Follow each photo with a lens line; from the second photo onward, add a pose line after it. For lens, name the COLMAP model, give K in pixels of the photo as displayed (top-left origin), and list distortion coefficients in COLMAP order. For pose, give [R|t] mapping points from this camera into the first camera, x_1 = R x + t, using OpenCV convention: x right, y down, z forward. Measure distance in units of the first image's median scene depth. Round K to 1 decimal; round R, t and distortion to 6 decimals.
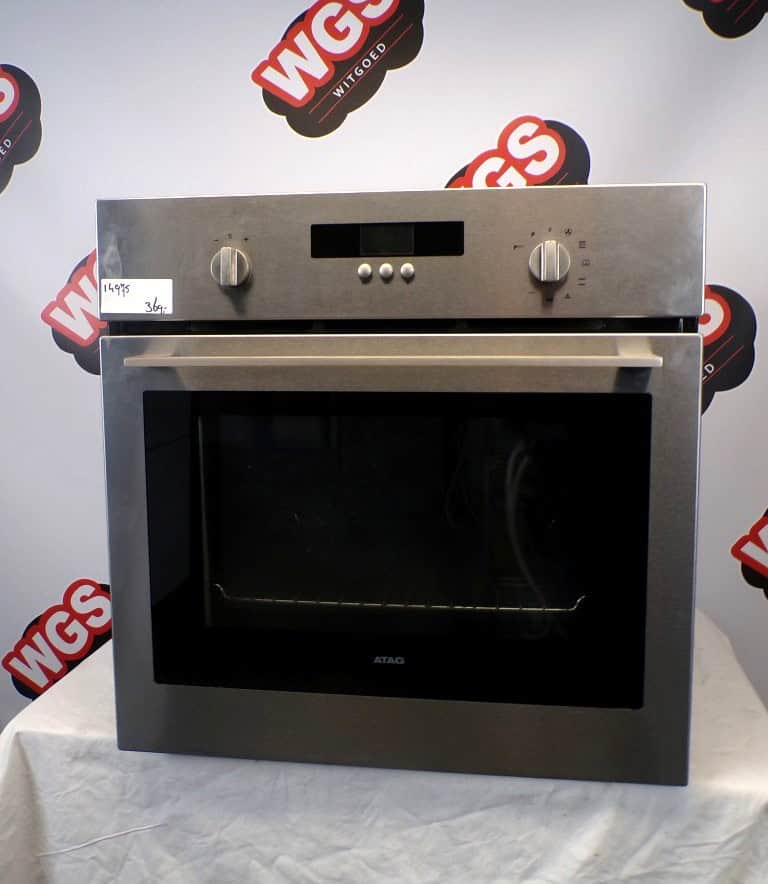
lens RADIAL K [[699.7, 0, 384.7], [0, 699.7, 437.4], [0, 0, 1]] dist [-0.071865, 0.001344]
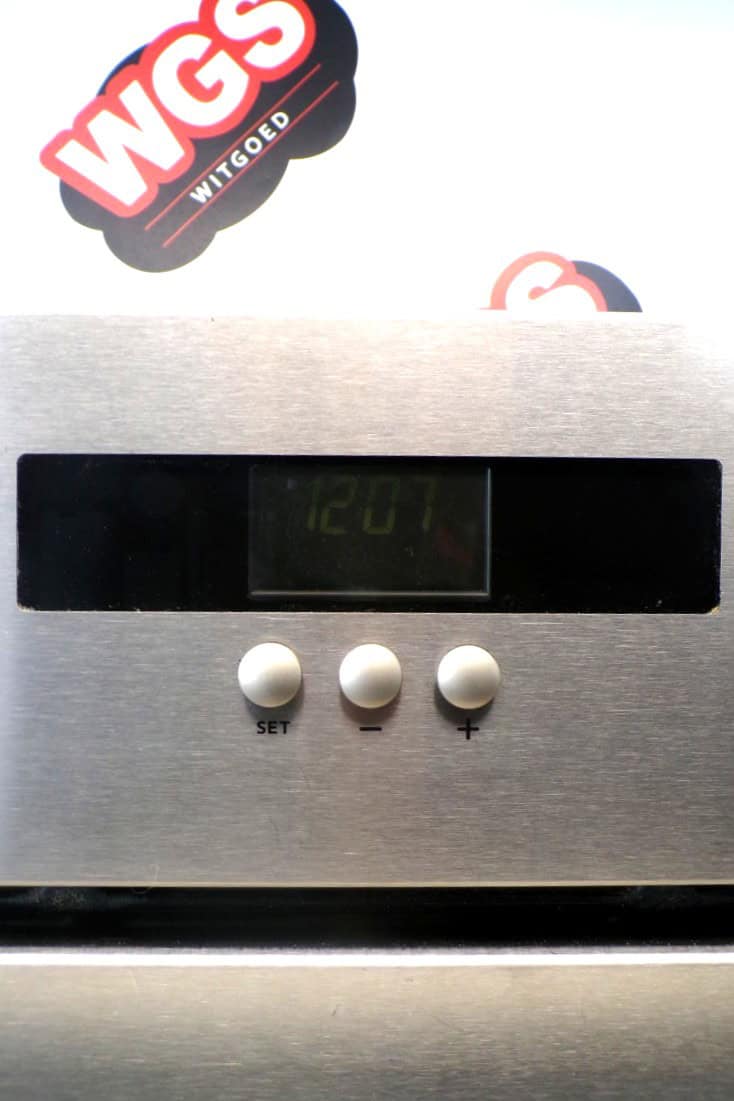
lens RADIAL K [[783.8, 0, 368.4], [0, 783.8, 551.0], [0, 0, 1]] dist [-0.003359, -0.003740]
pose [[0.990691, 0.009809, 0.135779, -0.017049], [0.009359, 0.990133, -0.139817, -0.132739], [-0.135811, 0.139786, 0.980824, 0.412239]]
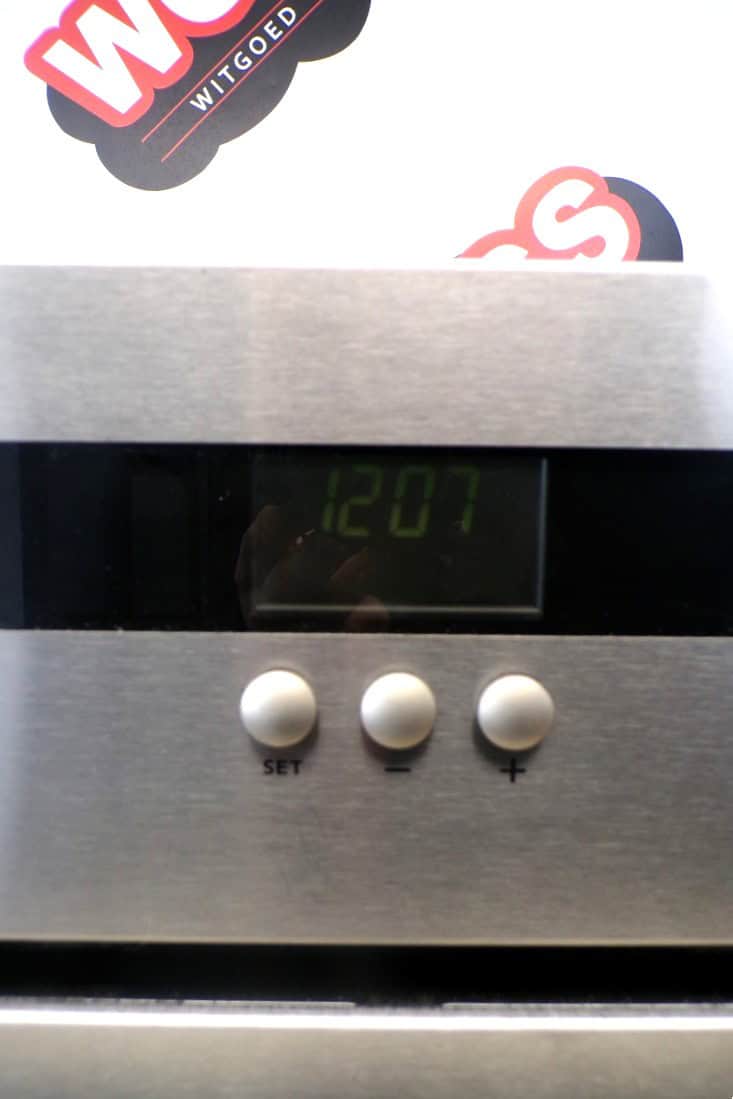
lens RADIAL K [[782.4, 0, 369.5], [0, 782.4, 554.6], [0, 0, 1]] dist [-0.003359, -0.003740]
pose [[0.992012, 0.002458, 0.126122, -0.016571], [0.002815, 0.999130, -0.041613, -0.147729], [-0.126114, 0.041635, 0.991142, 0.434700]]
